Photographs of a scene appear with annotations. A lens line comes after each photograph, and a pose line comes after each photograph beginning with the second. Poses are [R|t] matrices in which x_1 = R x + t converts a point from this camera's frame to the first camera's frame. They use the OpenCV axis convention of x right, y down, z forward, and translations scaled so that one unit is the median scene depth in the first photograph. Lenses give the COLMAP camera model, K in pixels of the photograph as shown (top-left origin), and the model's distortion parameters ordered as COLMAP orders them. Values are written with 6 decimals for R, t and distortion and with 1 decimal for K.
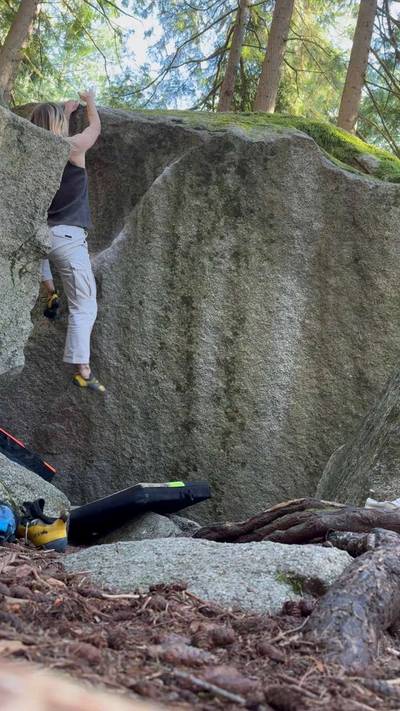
lens RADIAL K [[602.1, 0, 200.0], [0, 602.1, 355.5], [0, 0, 1]] dist [0.124915, -0.001732]
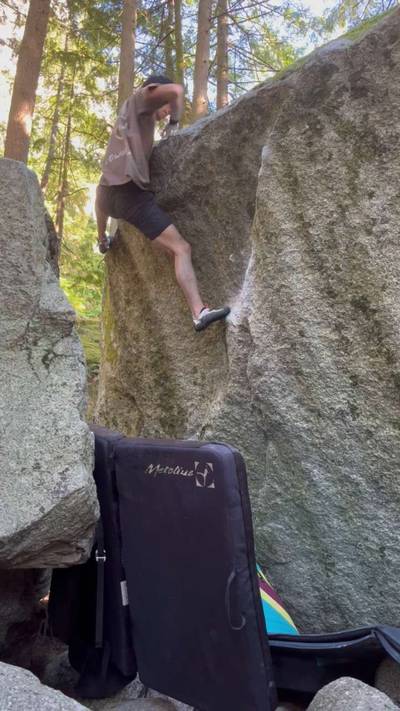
lens RADIAL K [[592.6, 0, 196.9], [0, 592.6, 355.7], [0, 0, 1]] dist [0.025369, -0.001924]
pose [[0.807129, -0.357469, -0.469850, 0.122144], [0.306053, 0.933910, -0.184781, 0.028311], [0.504850, 0.005343, 0.863190, 0.343982]]
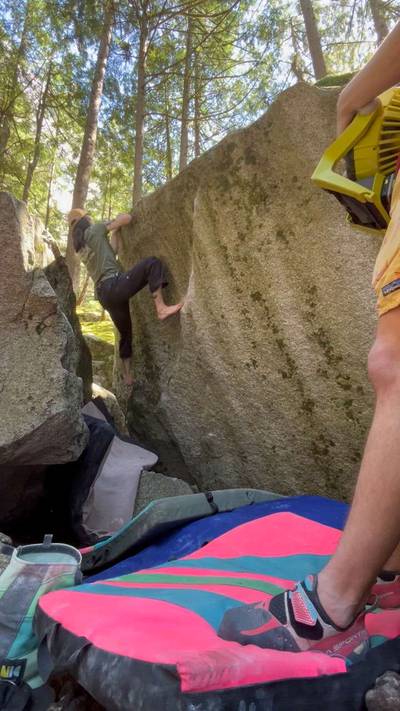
lens RADIAL K [[332.7, 0, 200.0], [0, 332.7, 355.5], [0, 0, 1]] dist [-0.004968, -0.000366]
pose [[0.810277, -0.358830, -0.463349, 0.134746], [0.329332, 0.932786, -0.146457, 0.060803], [0.484759, -0.033925, 0.873990, 0.436022]]
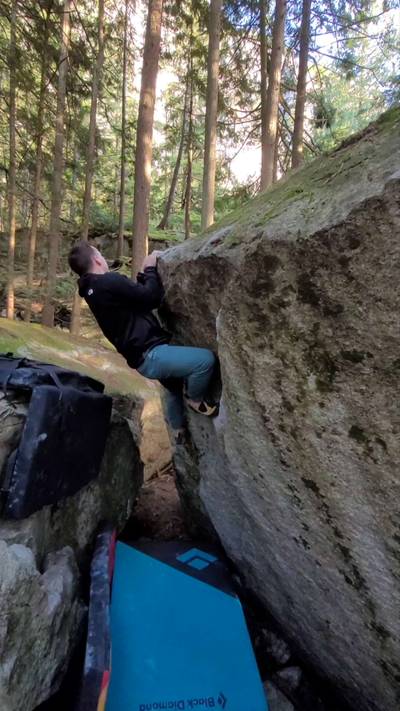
lens RADIAL K [[337.9, 0, 193.4], [0, 337.9, 359.5], [0, 0, 1]] dist [0.006498, 0.000309]
pose [[0.632076, -0.160411, -0.758122, 0.205377], [0.291650, 0.955648, 0.040955, -0.280115], [0.717927, -0.246993, 0.650826, 0.704765]]
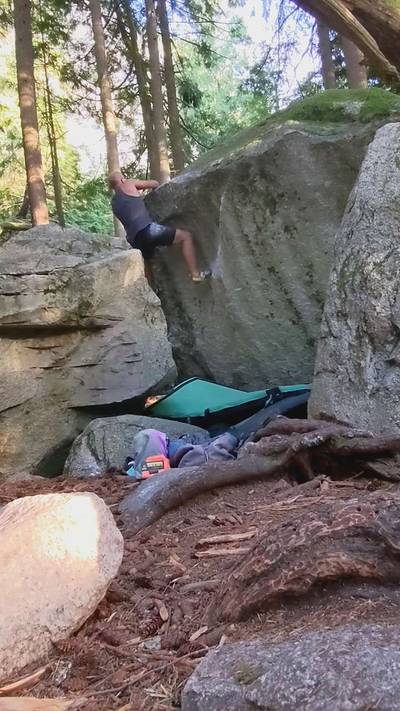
lens RADIAL K [[450.2, 0, 200.0], [0, 450.2, 355.5], [0, 0, 1]] dist [0.007464, -0.000955]
pose [[0.798719, -0.328867, -0.503880, 0.333759], [0.418647, 0.905226, 0.072801, -0.054795], [0.432183, -0.269096, 0.860700, -0.098811]]
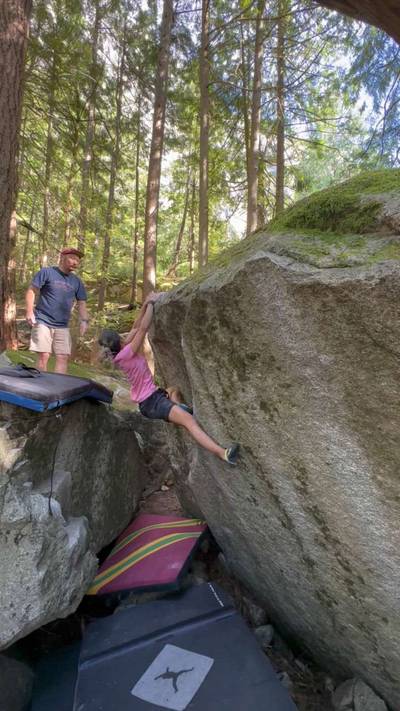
lens RADIAL K [[310.9, 0, 200.0], [0, 310.9, 355.5], [0, 0, 1]] dist [0.000510, 0.000100]
pose [[0.616661, -0.265205, -0.741212, 0.349993], [0.318527, 0.945087, -0.073148, -0.227203], [0.719909, -0.190989, 0.667274, 0.642359]]
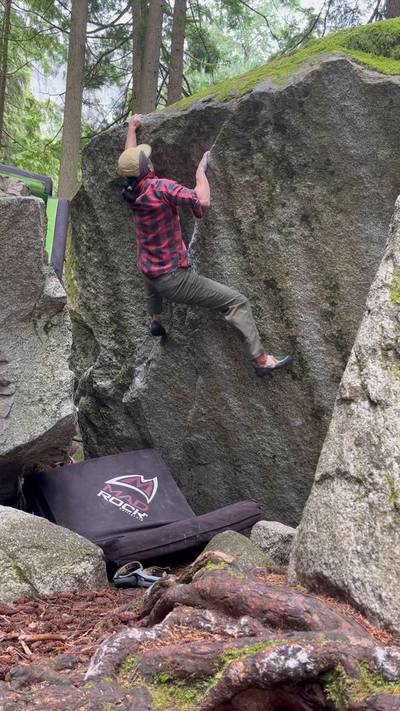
lens RADIAL K [[620.8, 0, 200.0], [0, 620.8, 355.5], [0, 0, 1]] dist [0.030024, -0.012233]
pose [[0.868663, -0.236120, -0.435513, 0.269699], [0.263438, 0.964673, 0.002435, -0.017550], [0.419553, -0.116845, 0.900179, 0.104239]]
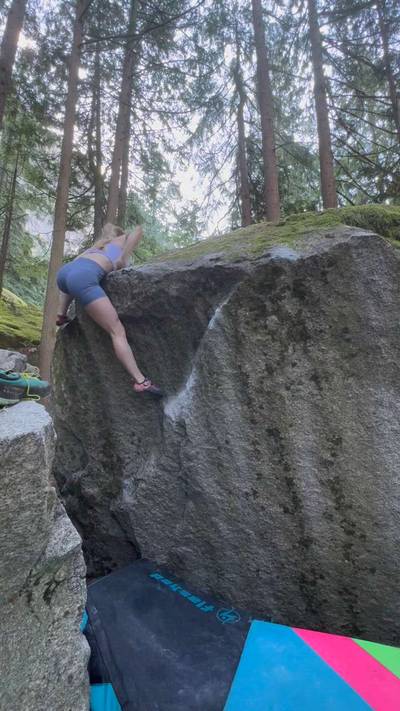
lens RADIAL K [[325.1, 0, 200.6], [0, 325.1, 354.5], [0, 0, 1]] dist [-0.001130, -0.000507]
pose [[0.944625, -0.256332, -0.204887, 0.007091], [0.262655, 0.964882, 0.003810, -0.245142], [0.196715, -0.057413, 0.978778, 0.485546]]
